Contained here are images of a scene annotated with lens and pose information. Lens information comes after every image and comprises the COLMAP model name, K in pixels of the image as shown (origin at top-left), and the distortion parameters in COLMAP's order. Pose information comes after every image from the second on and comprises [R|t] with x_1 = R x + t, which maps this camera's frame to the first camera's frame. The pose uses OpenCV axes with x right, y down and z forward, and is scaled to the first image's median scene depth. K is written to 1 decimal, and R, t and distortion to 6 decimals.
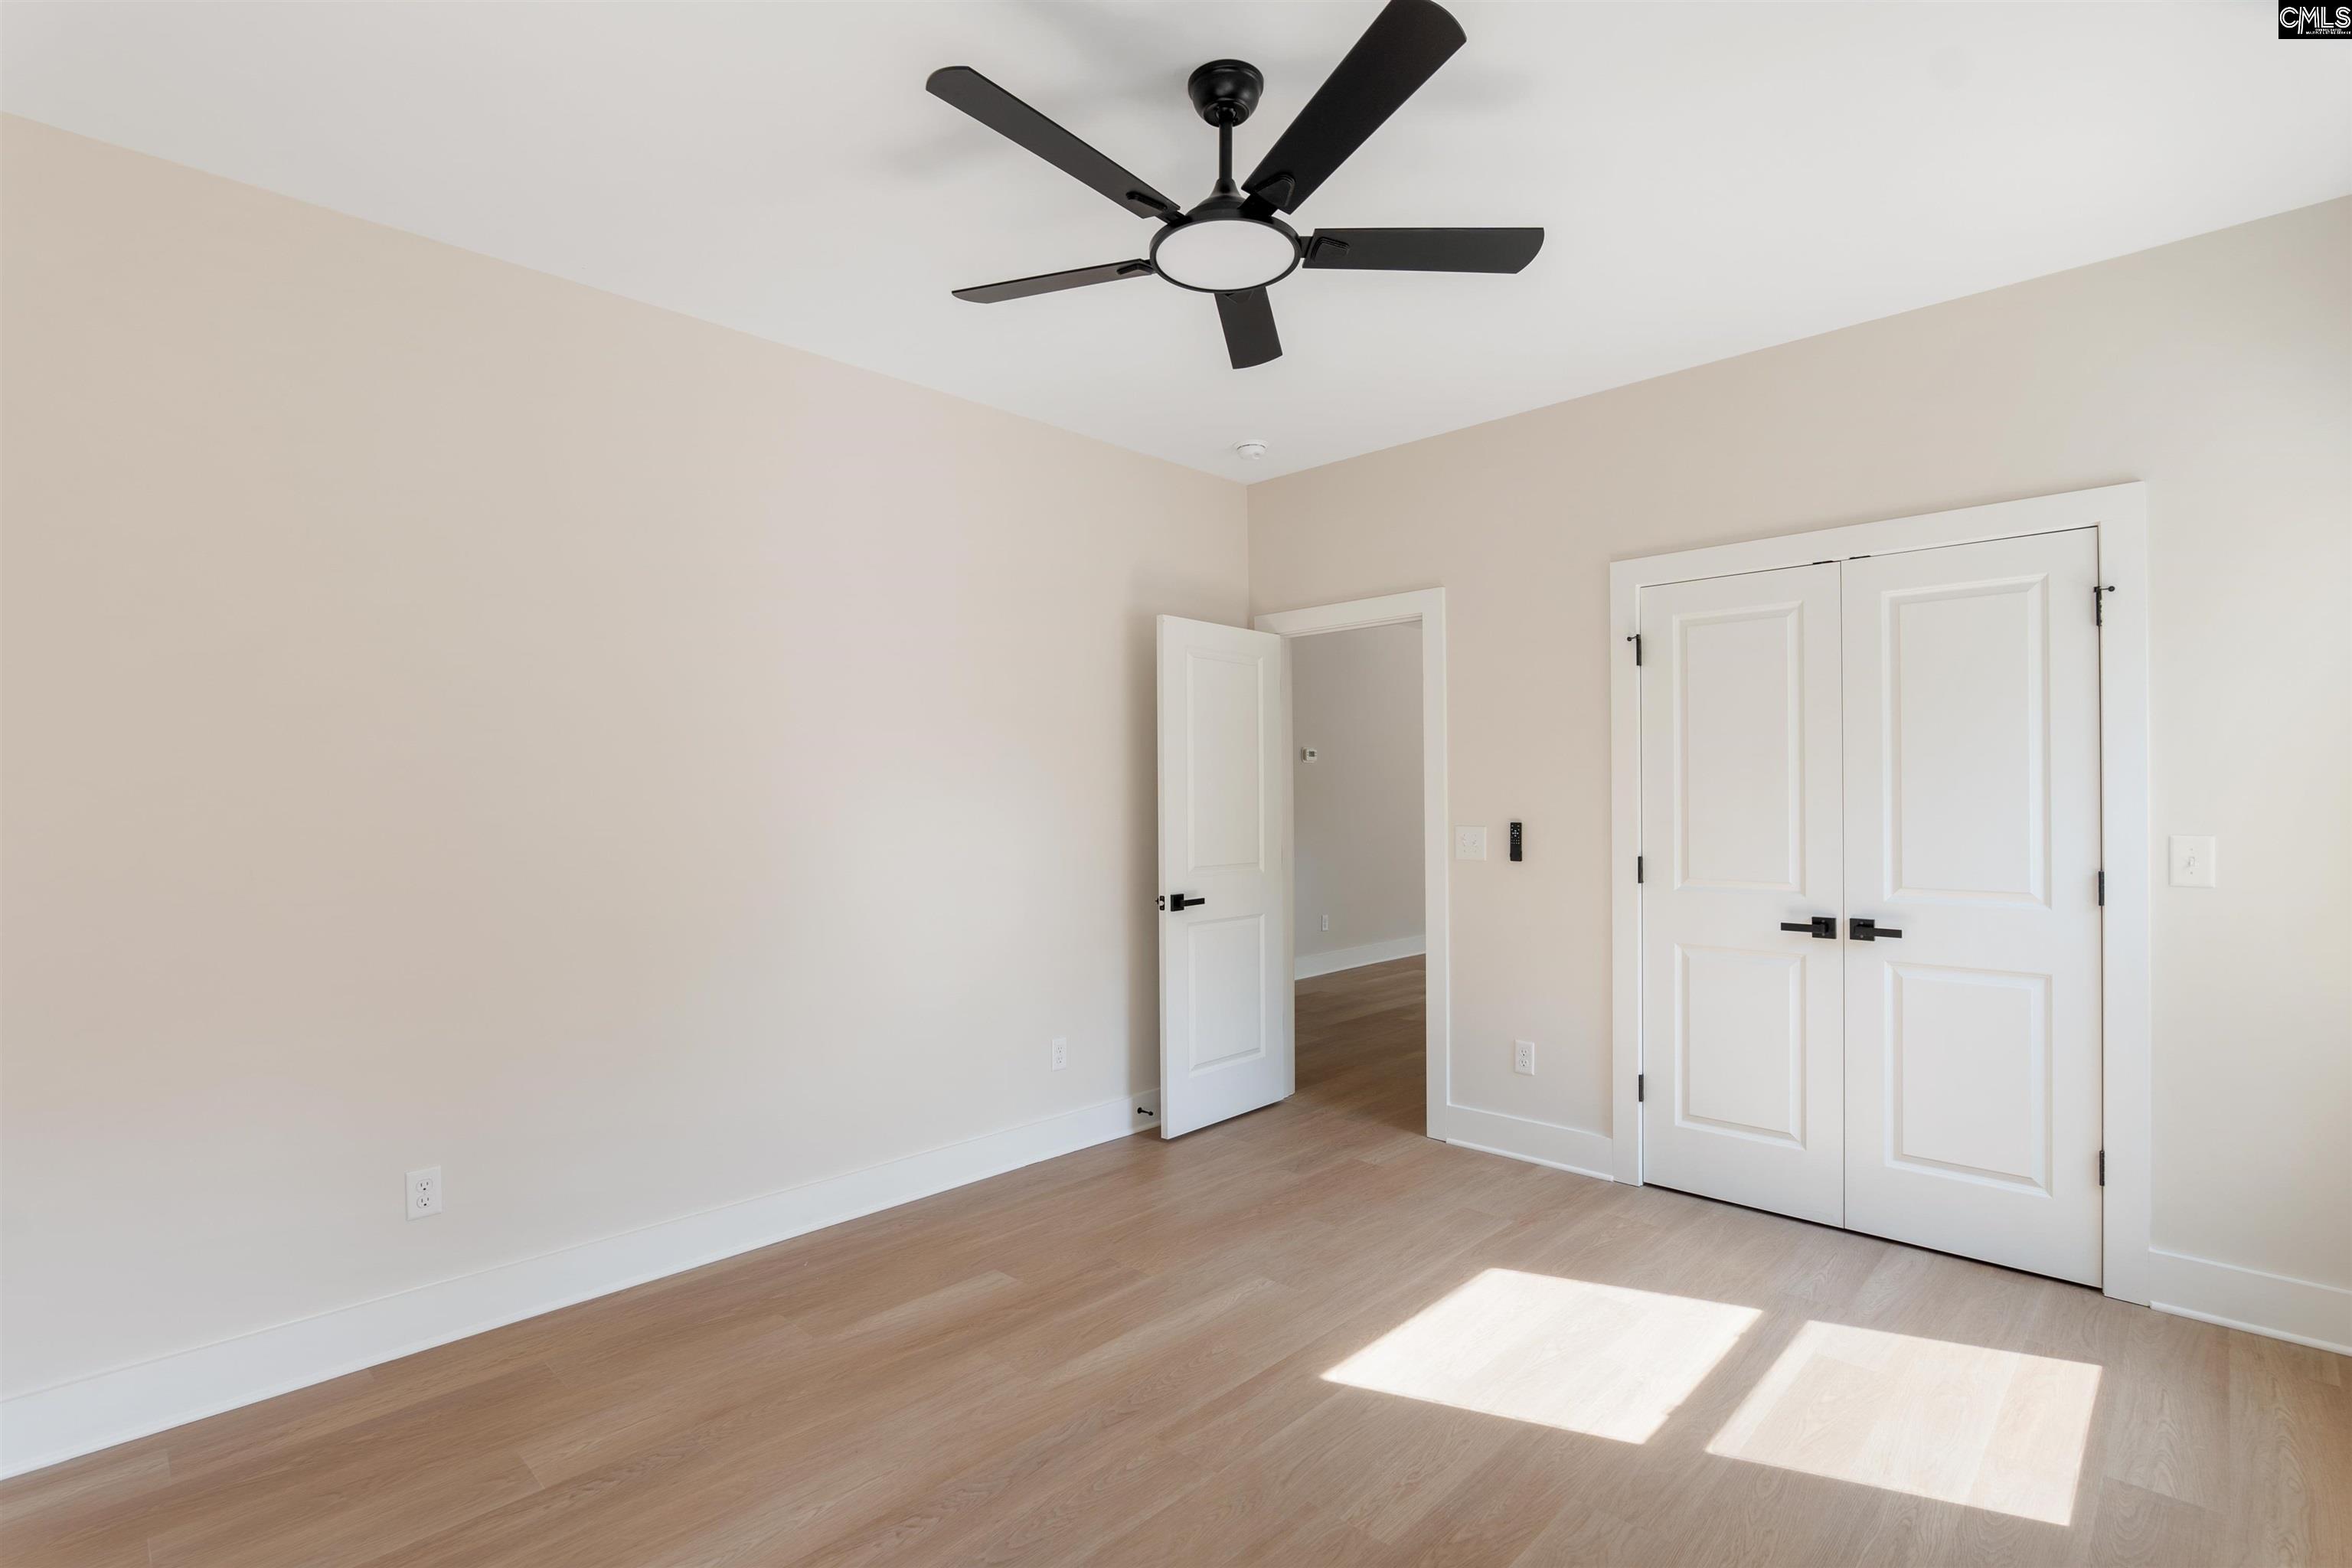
lens RADIAL K [[1100.6, 0, 1162.7], [0, 1100.6, 799.9], [0, 0, 1]] dist [-0.024524, 0.007798]
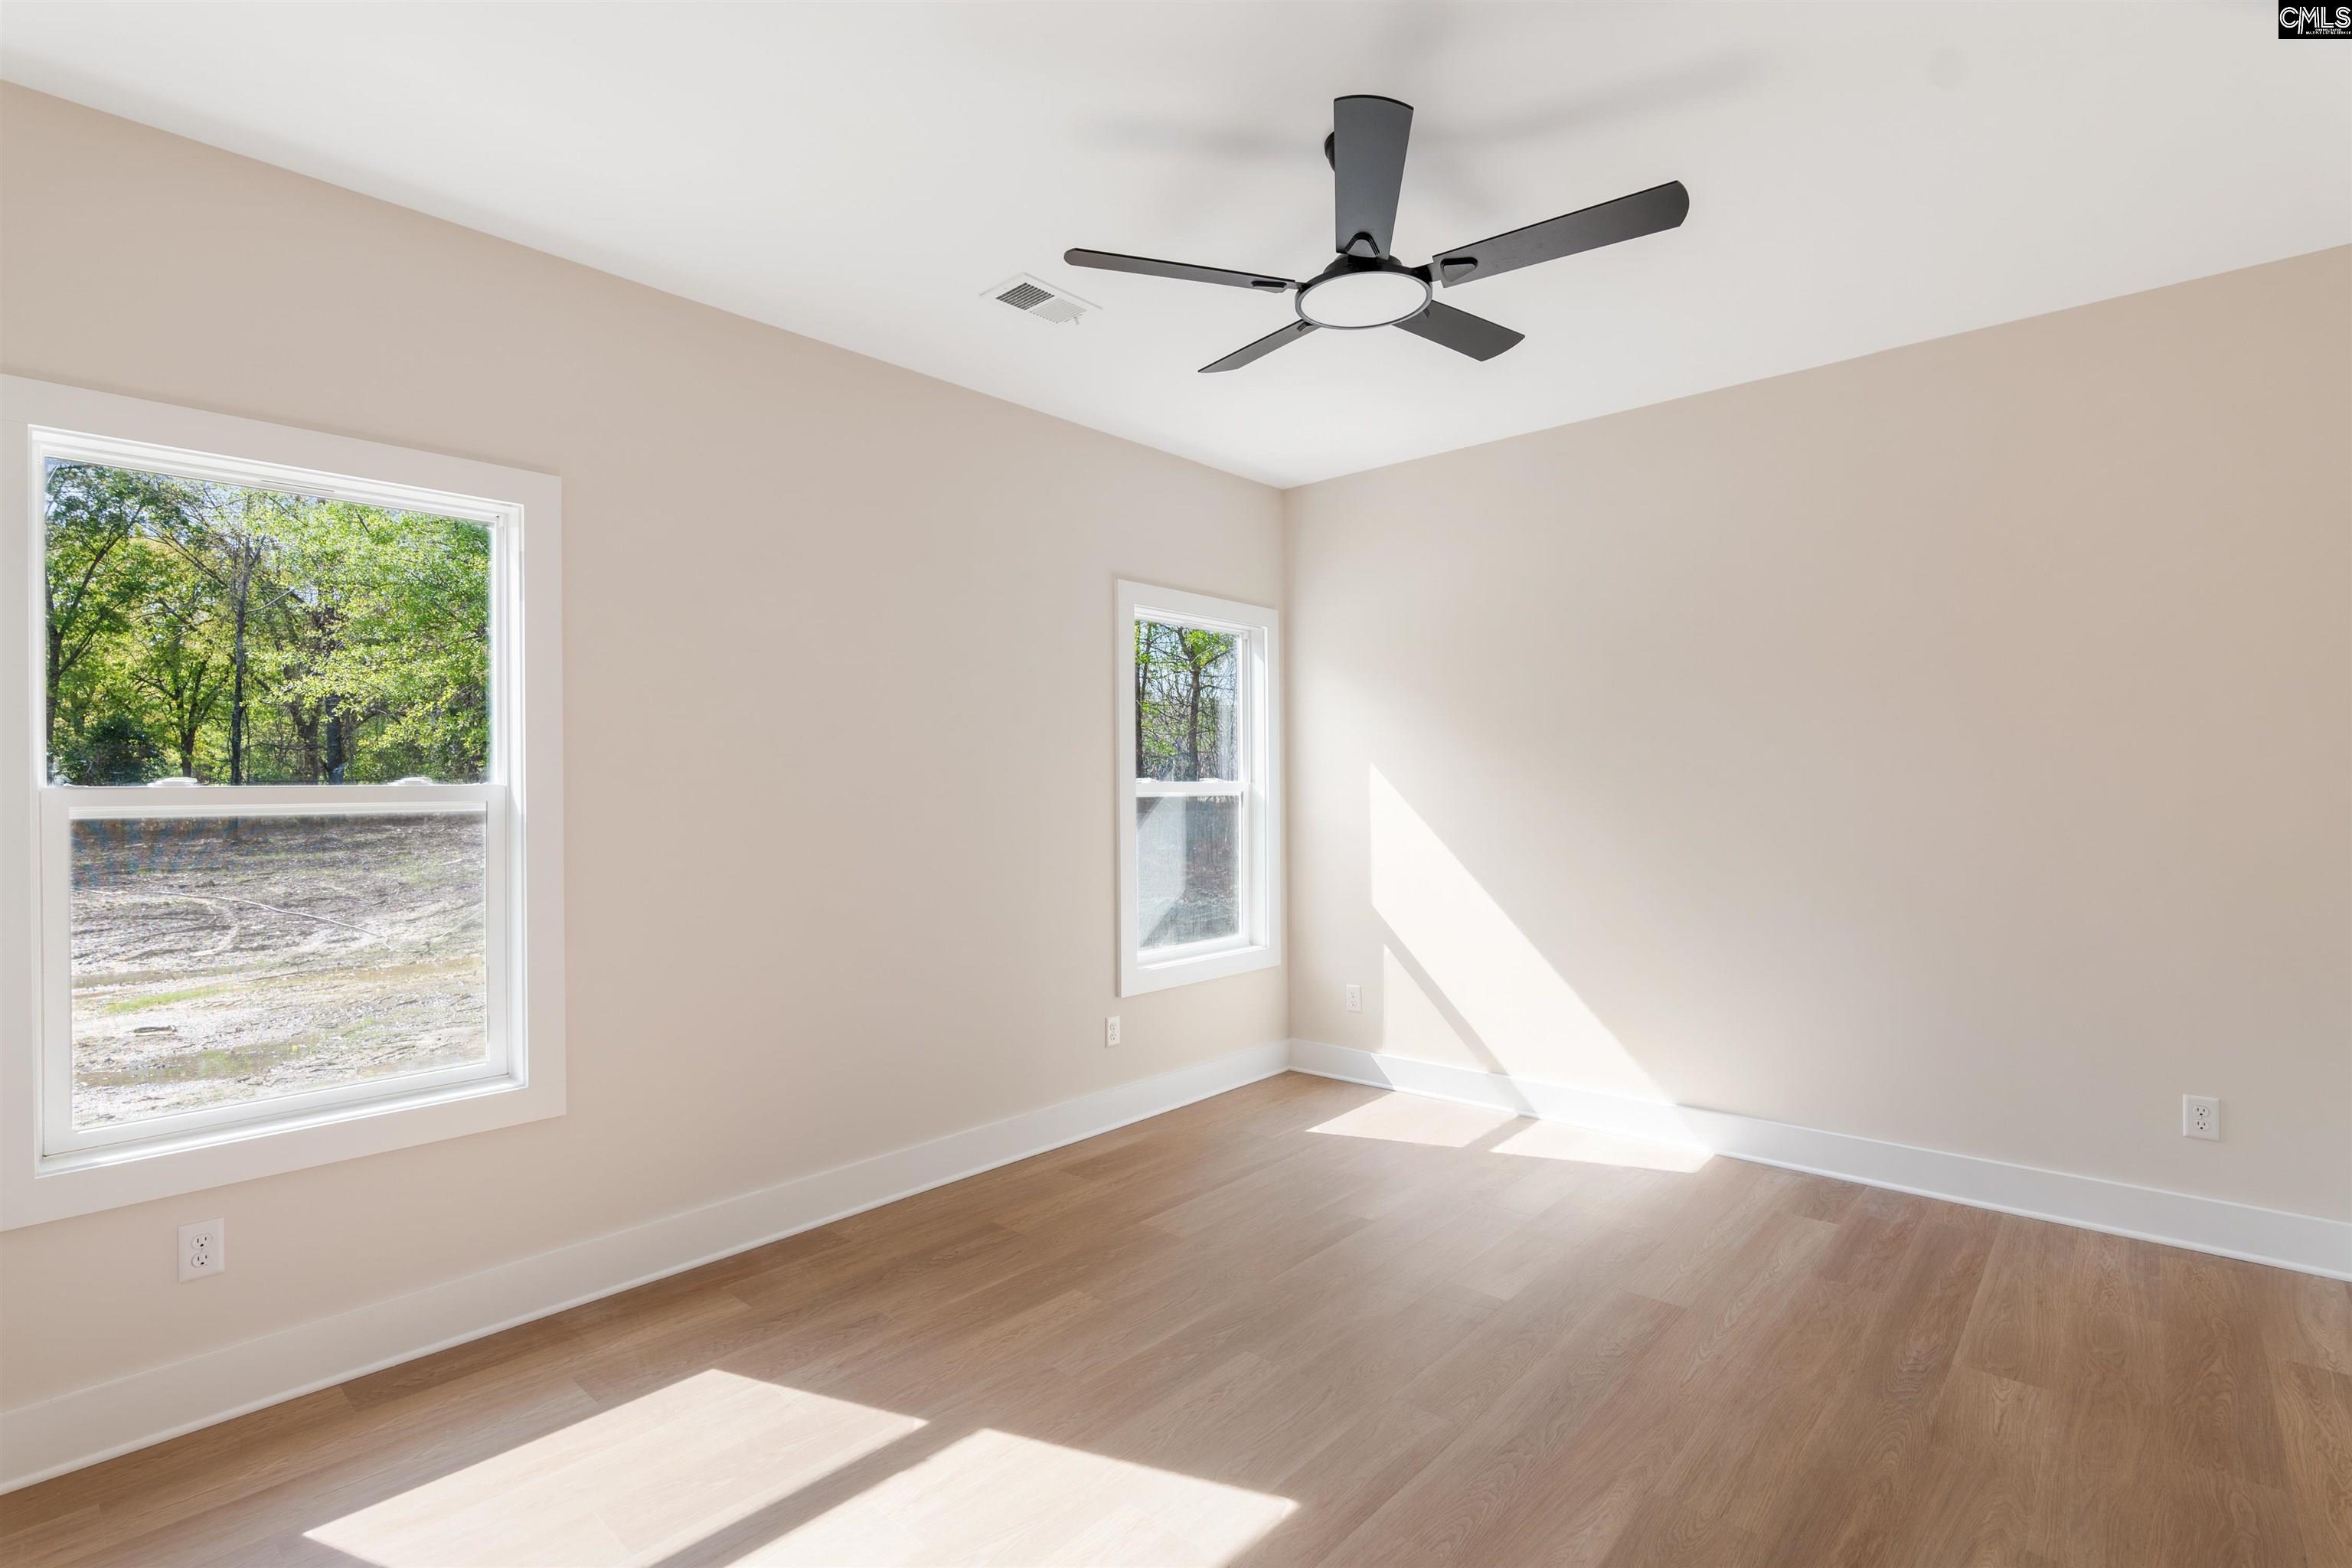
lens RADIAL K [[1100.6, 0, 1162.7], [0, 1100.6, 799.9], [0, 0, 1]] dist [-0.024524, 0.007798]
pose [[-0.999252, 0.017512, -0.034471, 0.307015], [0.017033, 0.999755, 0.014140, -0.007346], [0.034710, 0.013542, -0.999306, 2.077774]]
